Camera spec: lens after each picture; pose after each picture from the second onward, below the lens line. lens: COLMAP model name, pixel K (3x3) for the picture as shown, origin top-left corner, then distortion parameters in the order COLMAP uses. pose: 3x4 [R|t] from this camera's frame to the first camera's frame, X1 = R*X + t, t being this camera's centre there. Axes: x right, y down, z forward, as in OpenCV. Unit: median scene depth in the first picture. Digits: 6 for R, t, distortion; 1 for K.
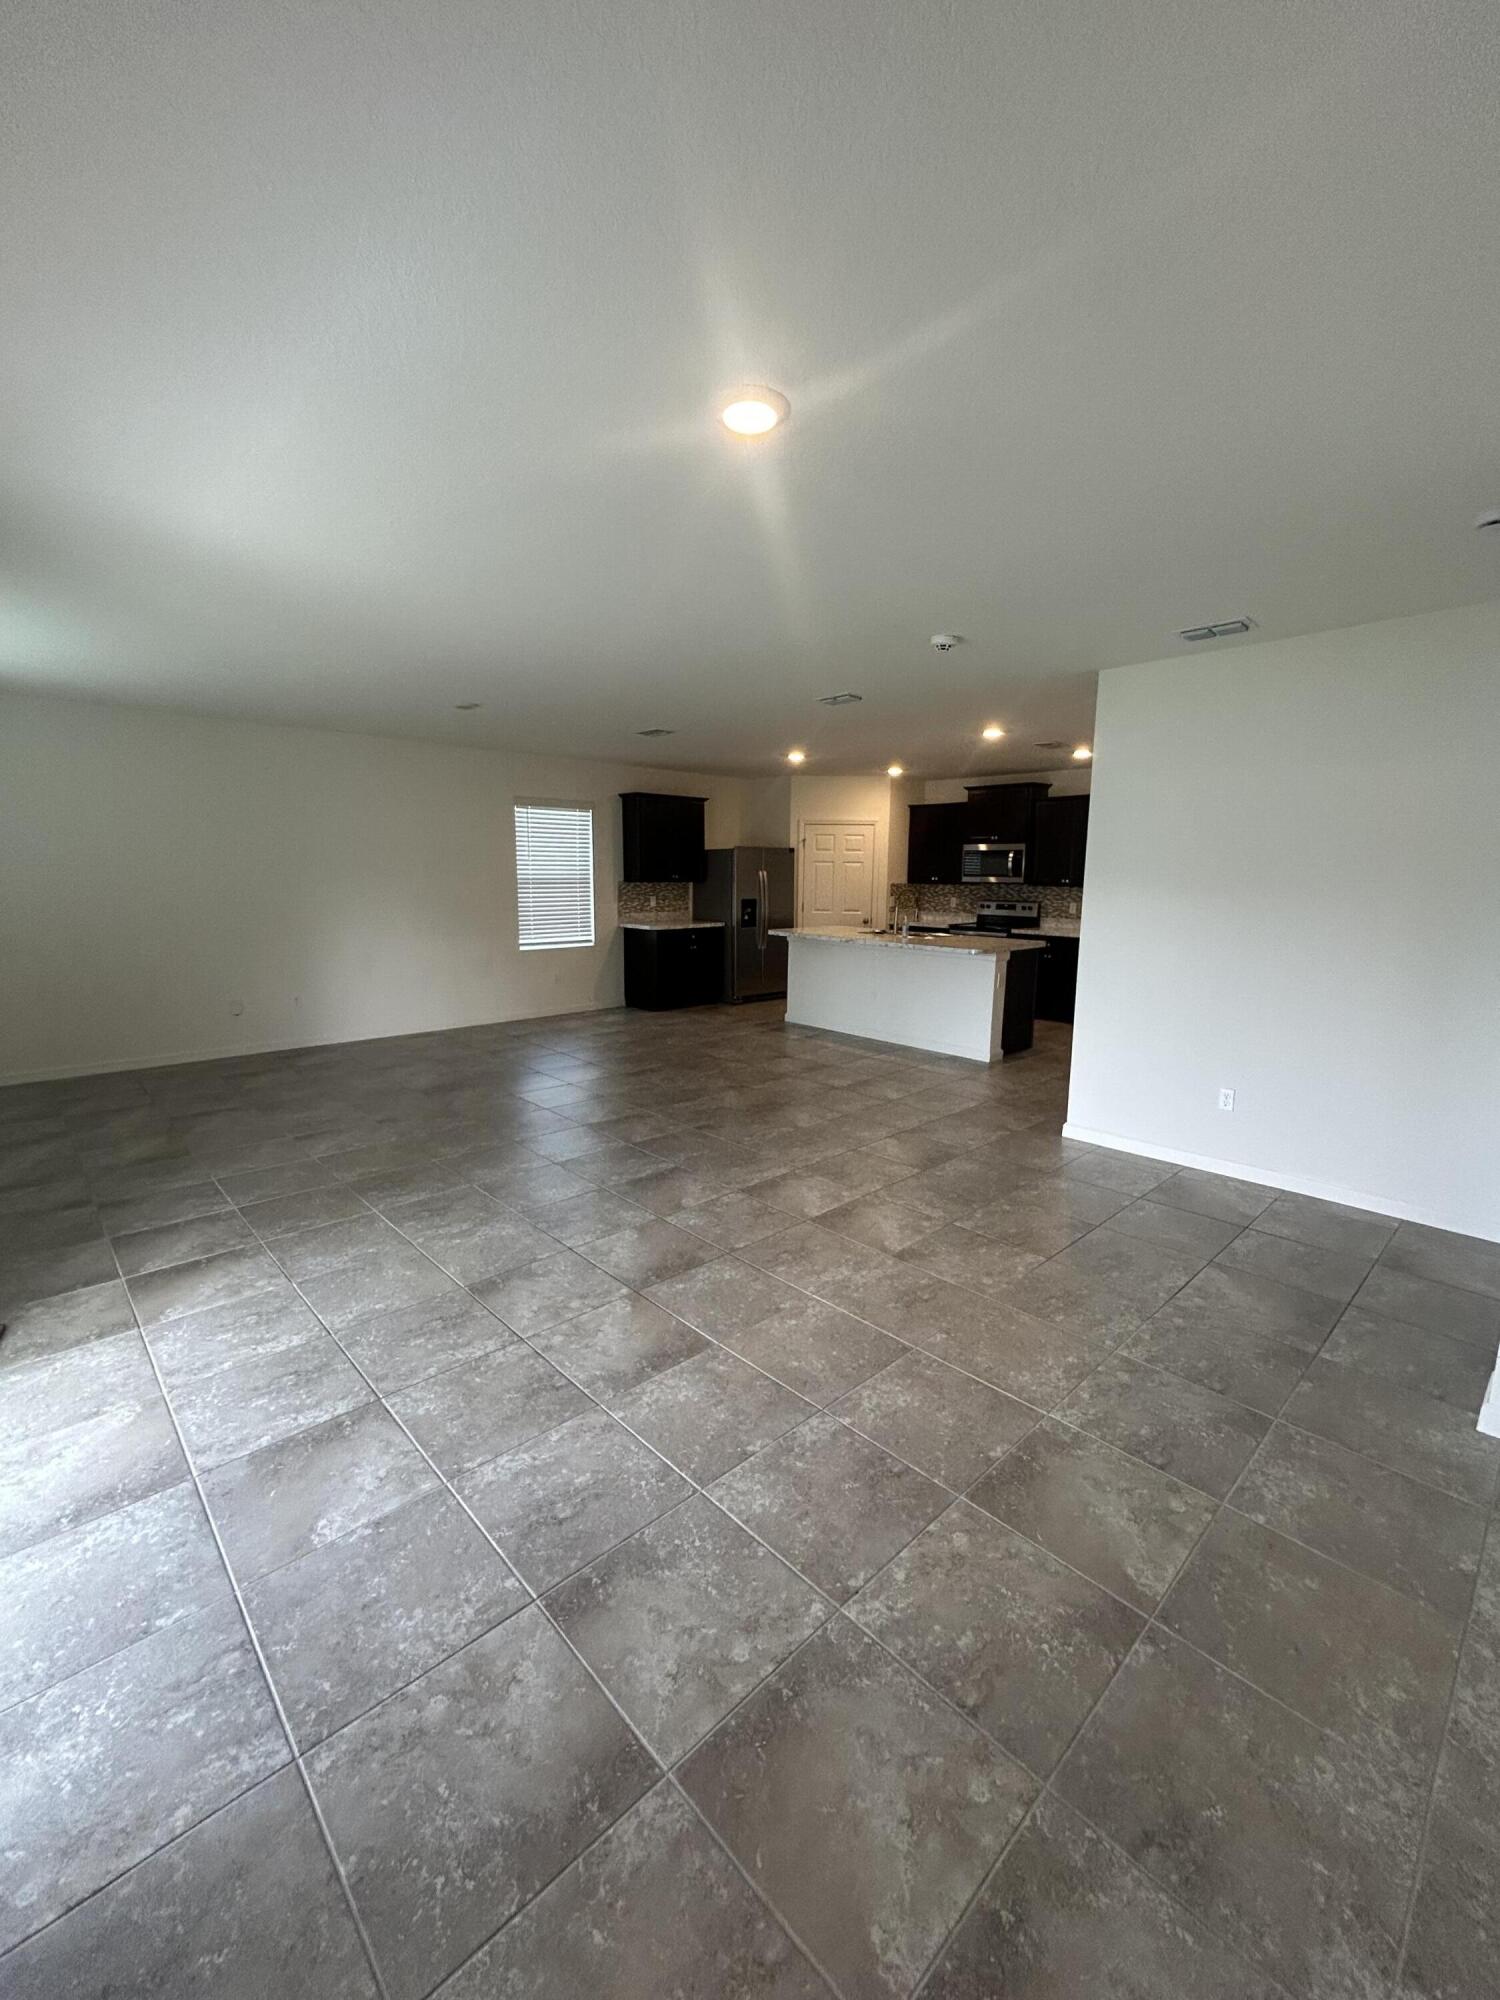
lens RADIAL K [[813.1, 0, 750.0], [0, 813.1, 1000.0], [0, 0, 1]] dist [-0.001438, 0.009689]
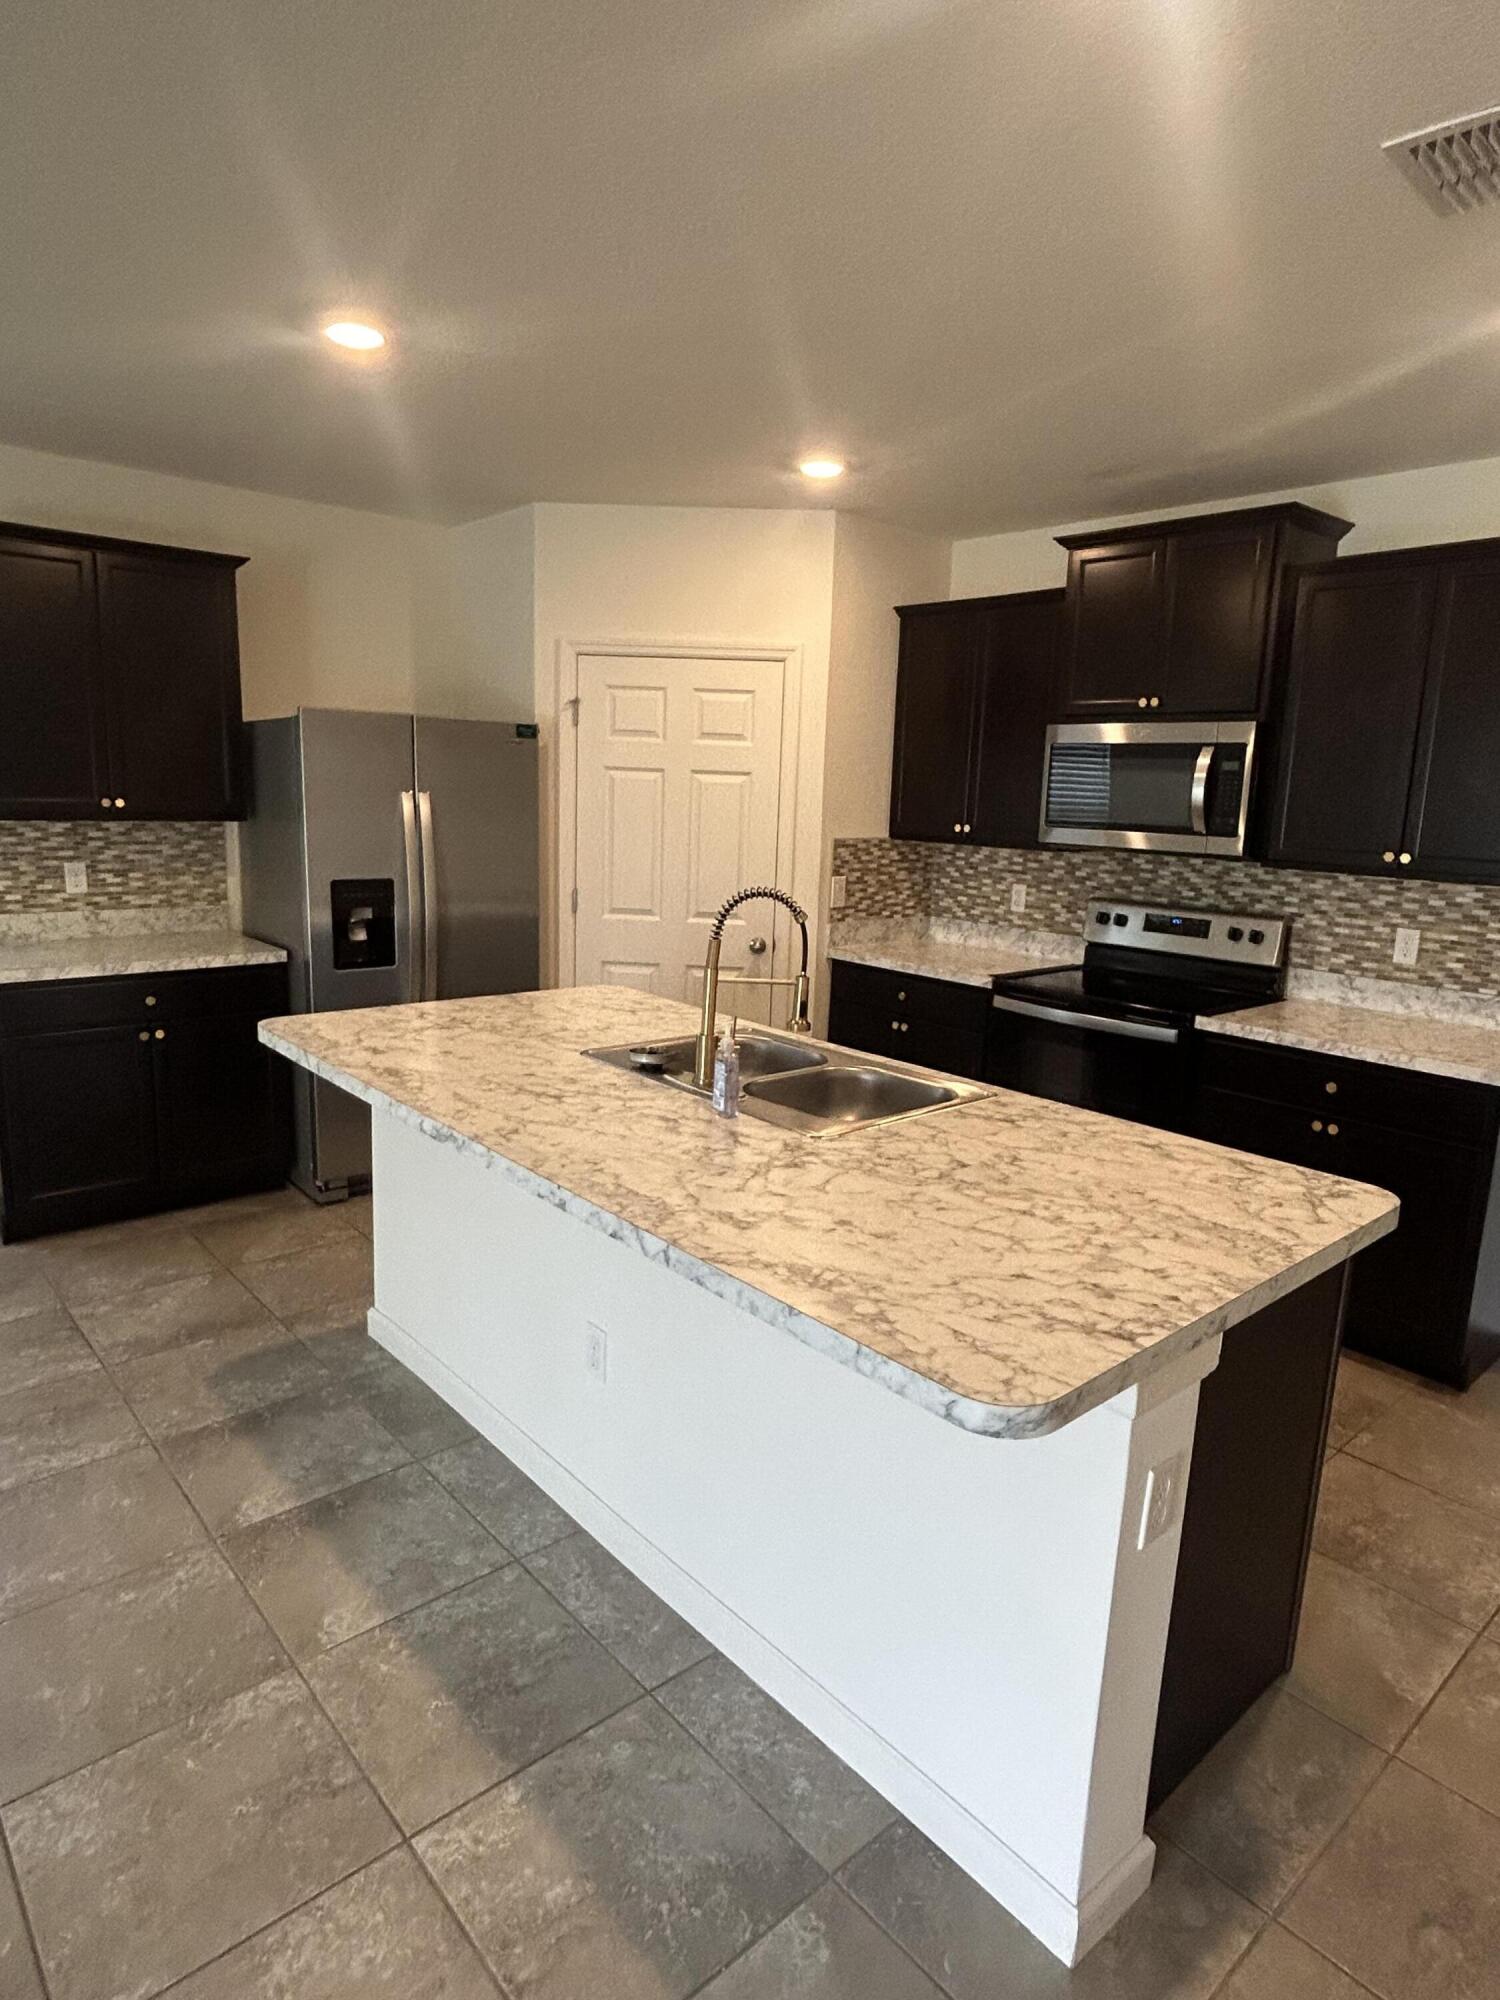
lens RADIAL K [[1149.8, 0, 759.6], [0, 1149.8, 1009.0], [0, 0, 1]] dist [0.001909, 0.000834]
pose [[0.998762, 0.031811, -0.038243, 0.300124], [-0.030652, 0.999065, 0.030496, -0.158697], [0.039178, -0.029286, 0.998803, 0.956992]]
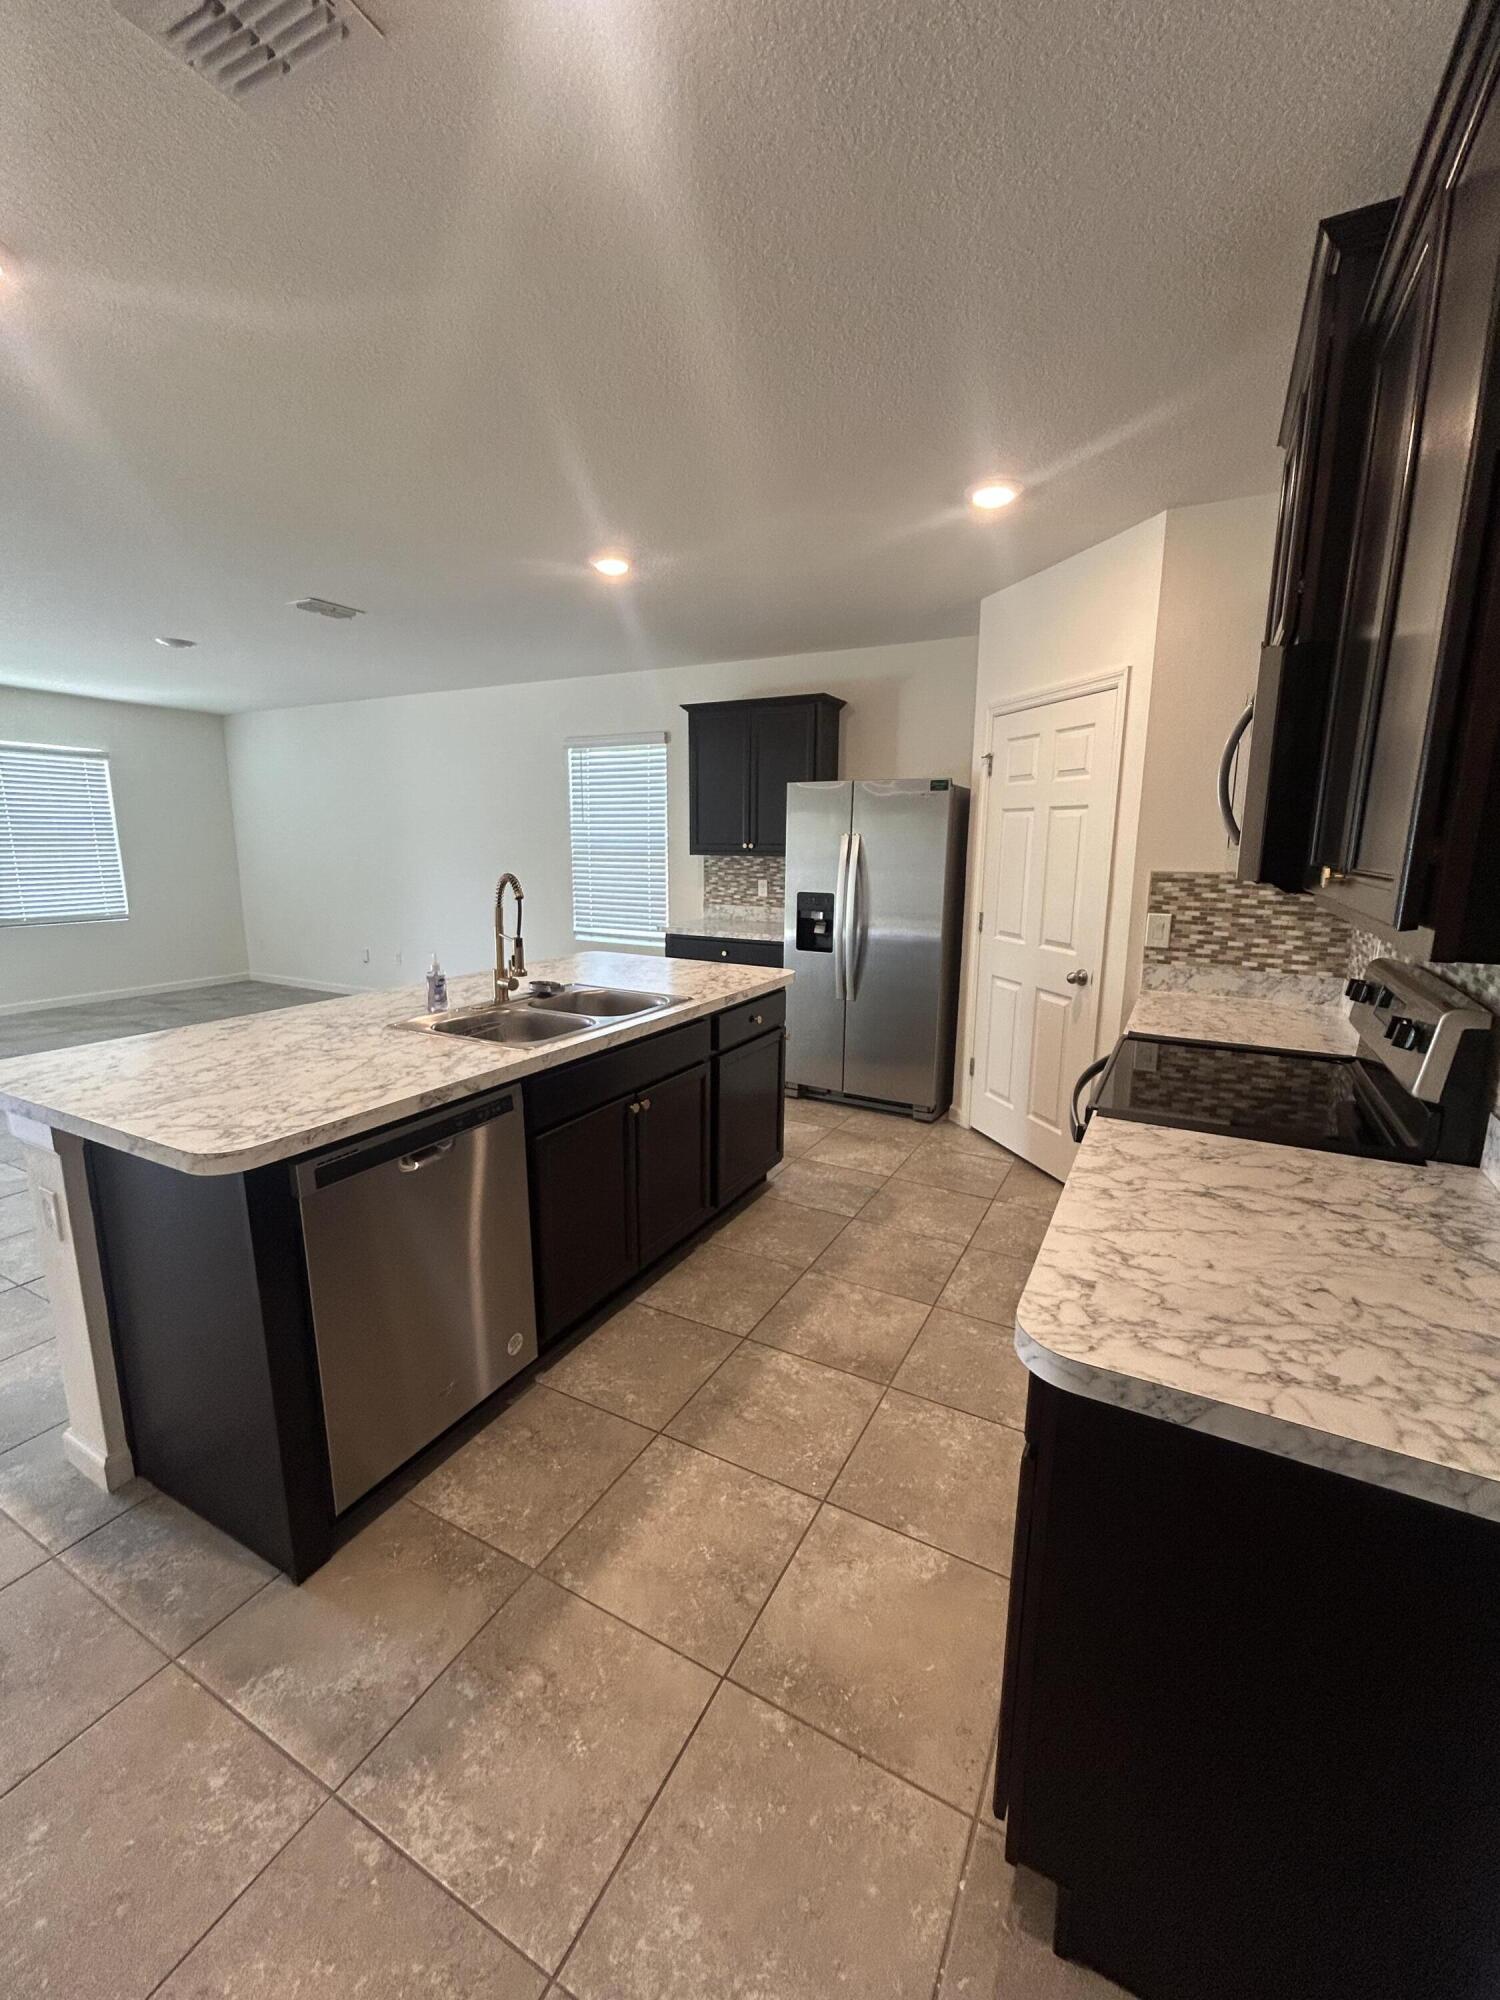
lens RADIAL K [[817.2, 0, 750.0], [0, 817.2, 1000.0], [0, 0, 1]] dist [-0.001284, -0.000214]
pose [[0.306422, 0.175747, -0.935531, 0.782567], [-0.160056, 0.978328, 0.131362, -0.205746], [0.938343, 0.109485, 0.327911, 1.398998]]
